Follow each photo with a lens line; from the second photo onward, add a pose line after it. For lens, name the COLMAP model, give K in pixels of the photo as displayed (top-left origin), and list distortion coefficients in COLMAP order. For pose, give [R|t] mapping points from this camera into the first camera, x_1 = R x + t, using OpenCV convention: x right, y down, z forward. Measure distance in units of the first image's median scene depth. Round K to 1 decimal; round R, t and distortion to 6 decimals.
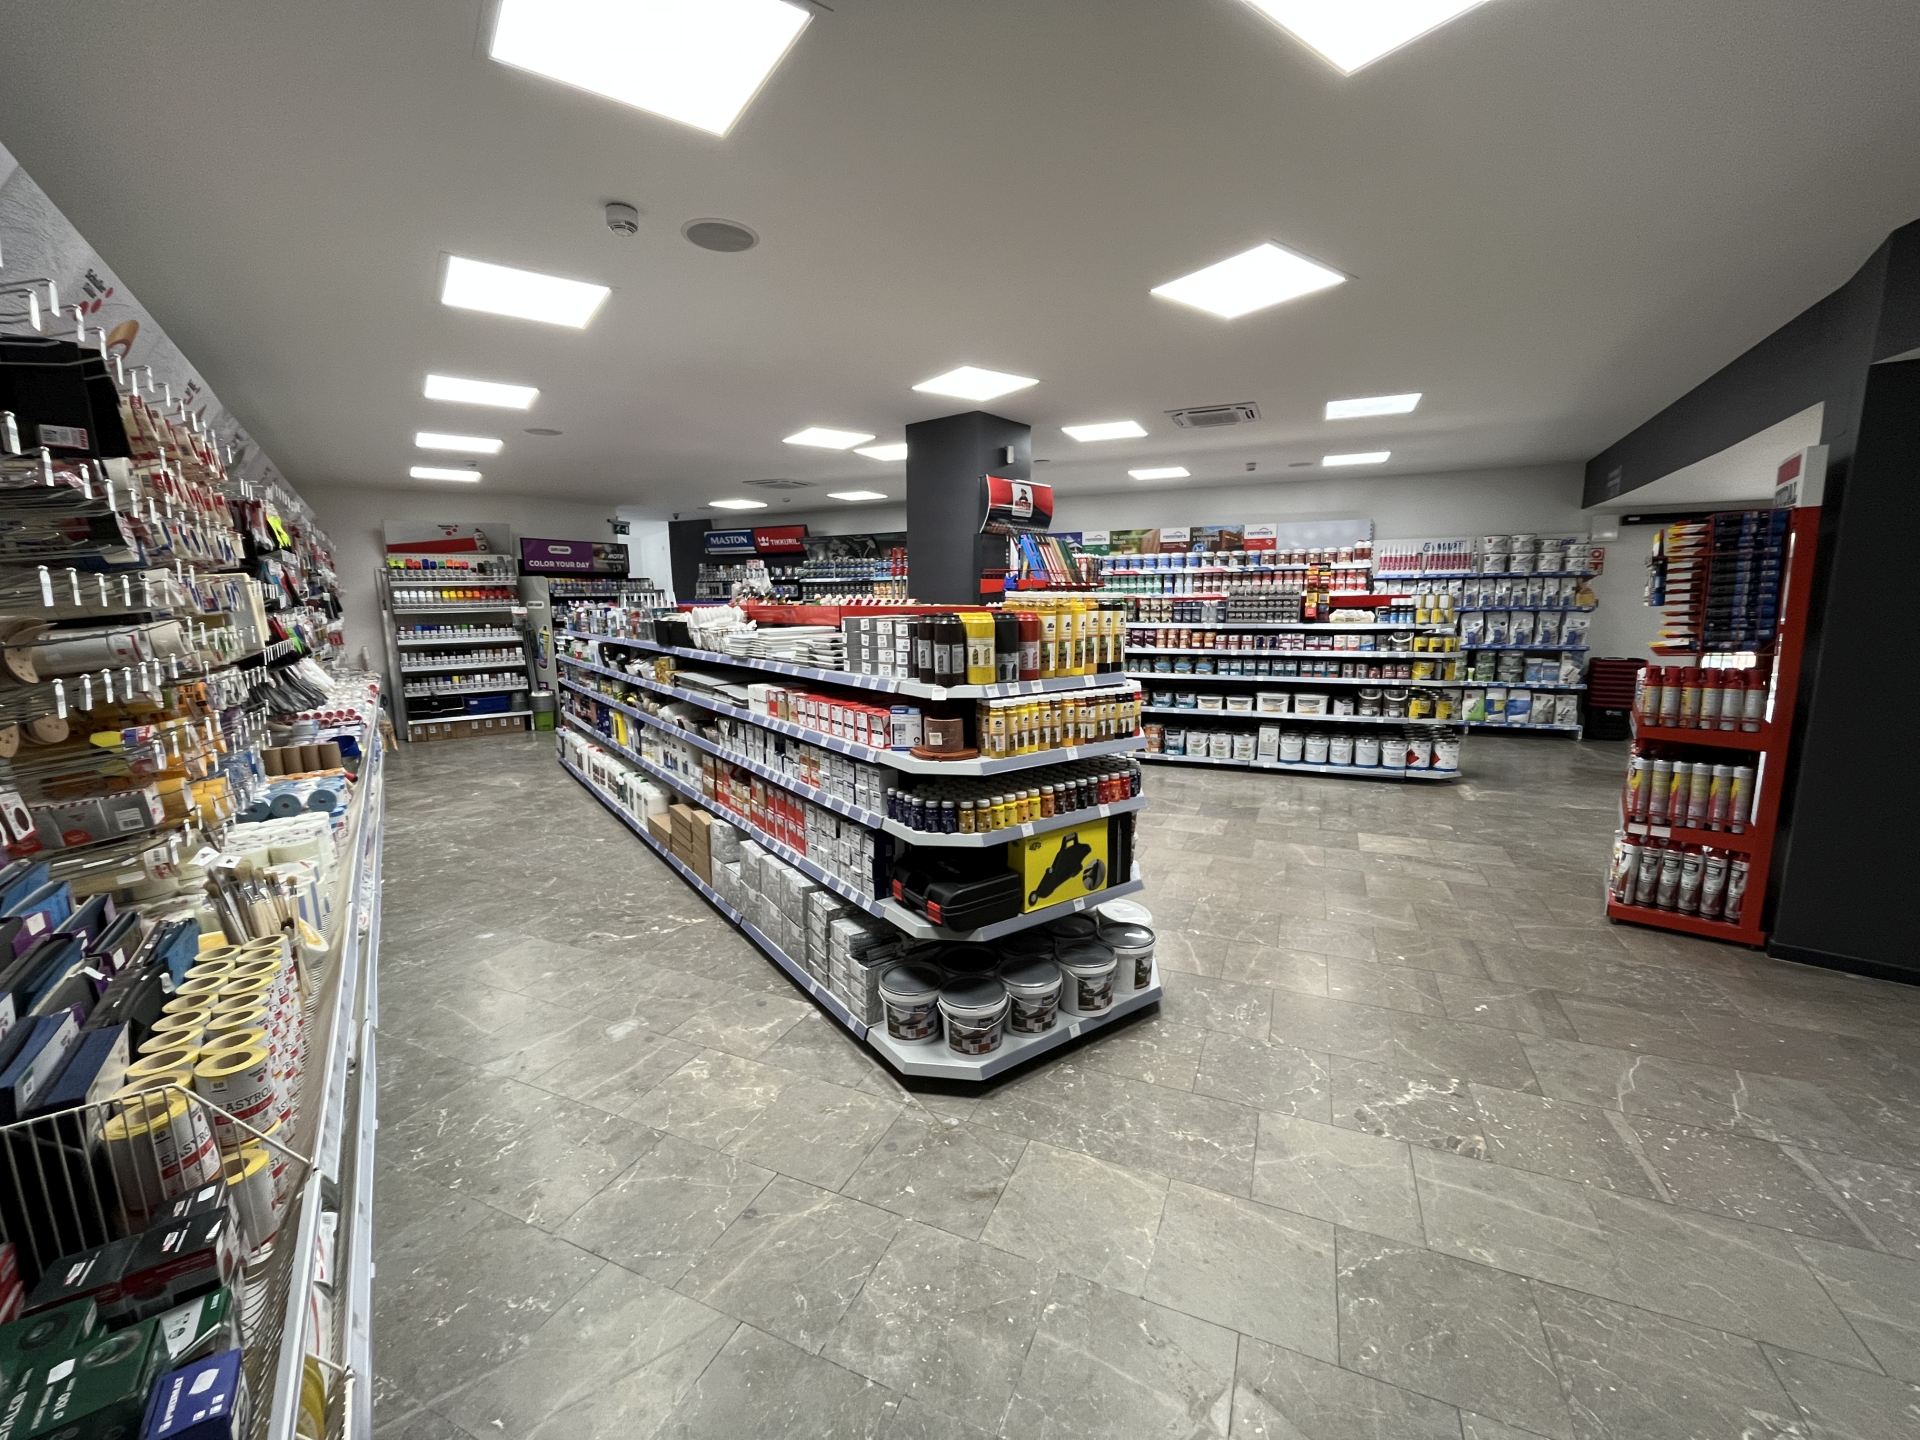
lens RADIAL K [[782.8, 0, 958.5], [0, 782.8, 728.6], [0, 0, 1]] dist [-0.002634, -0.000420]
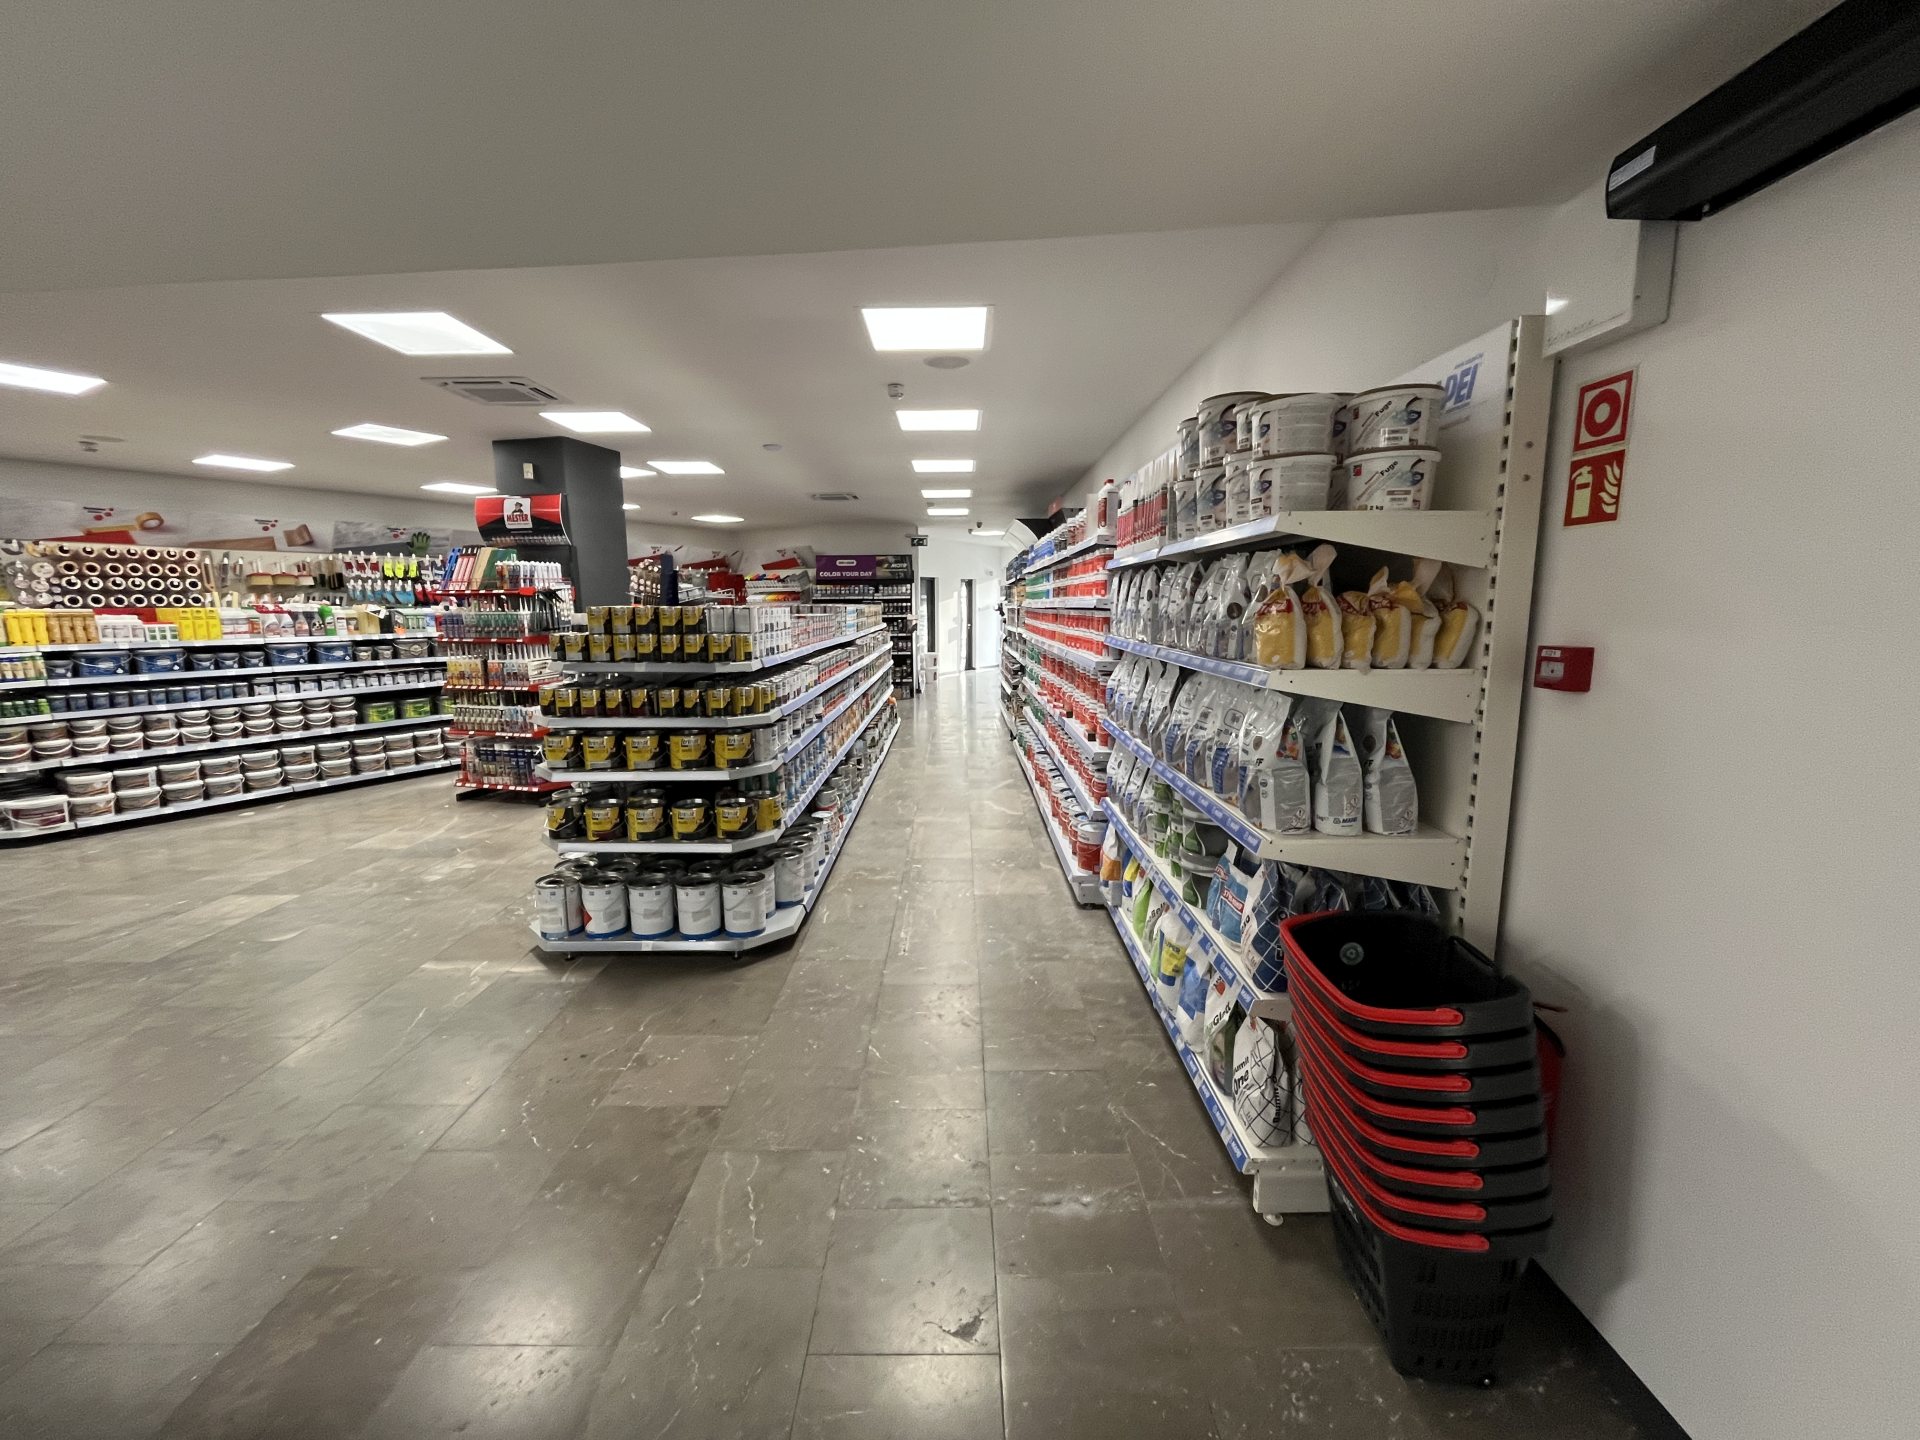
lens RADIAL K [[782.8, 0, 956.9], [0, 782.8, 723.2], [0, 0, 1]] dist [-0.002634, -0.000420]
pose [[0.405774, 0.148923, -0.901759, 0.845826], [-0.153940, 0.983677, 0.093181, -0.127575], [0.900916, 0.101007, 0.422075, 0.707522]]
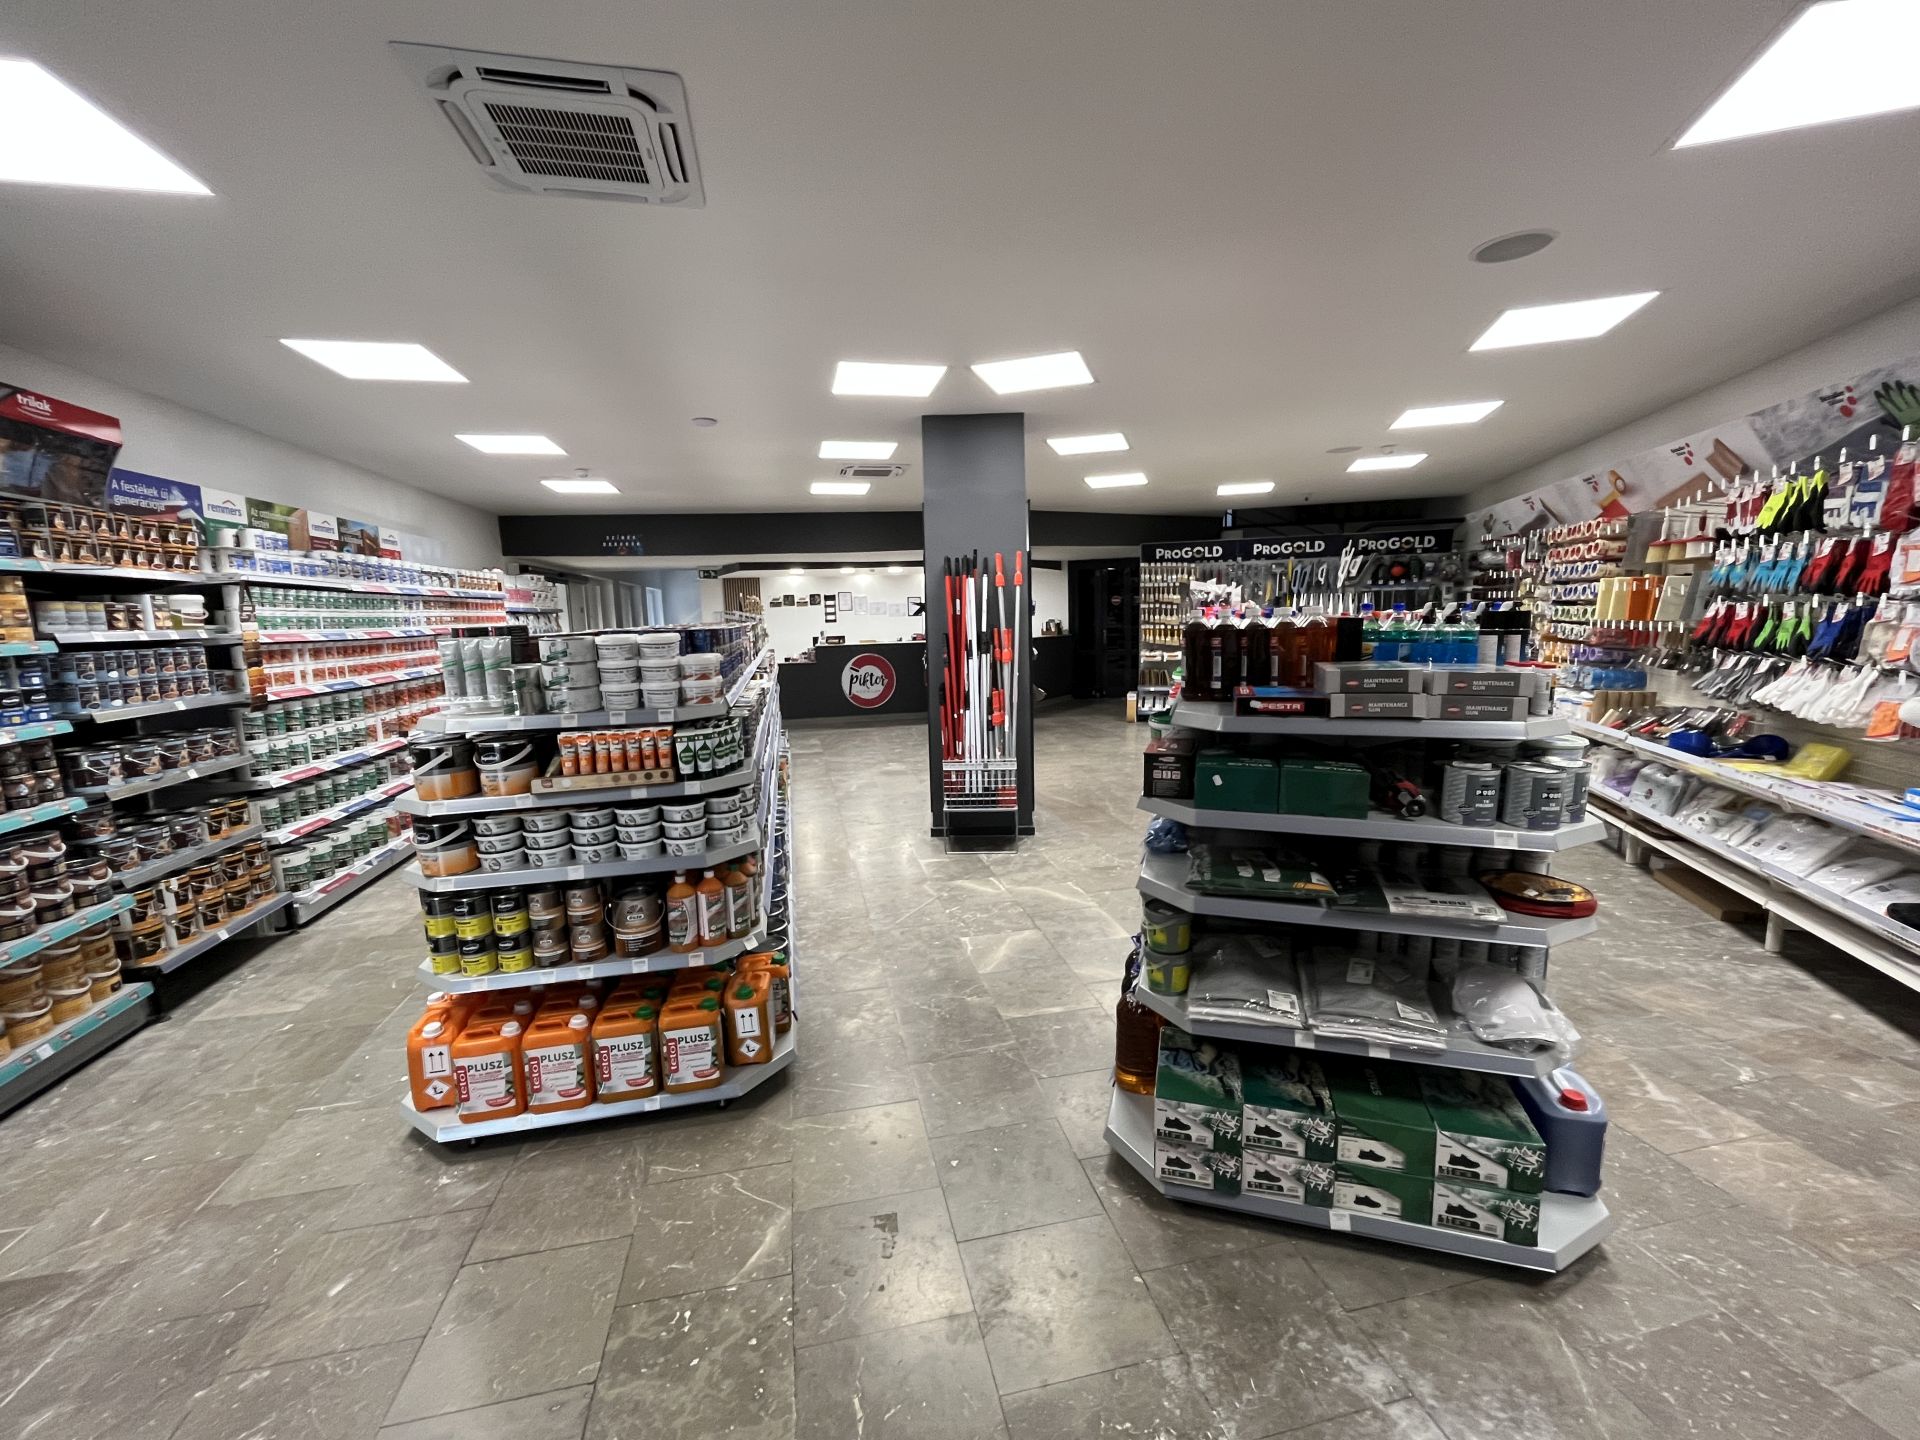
lens RADIAL K [[782.8, 0, 958.1], [0, 782.8, 723.4], [0, 0, 1]] dist [-0.002634, -0.000420]
pose [[-0.591897, -0.086768, 0.801330, -0.485395], [0.167897, 0.959107, 0.227867, -0.174452], [-0.788333, 0.269415, -0.553124, 1.057194]]
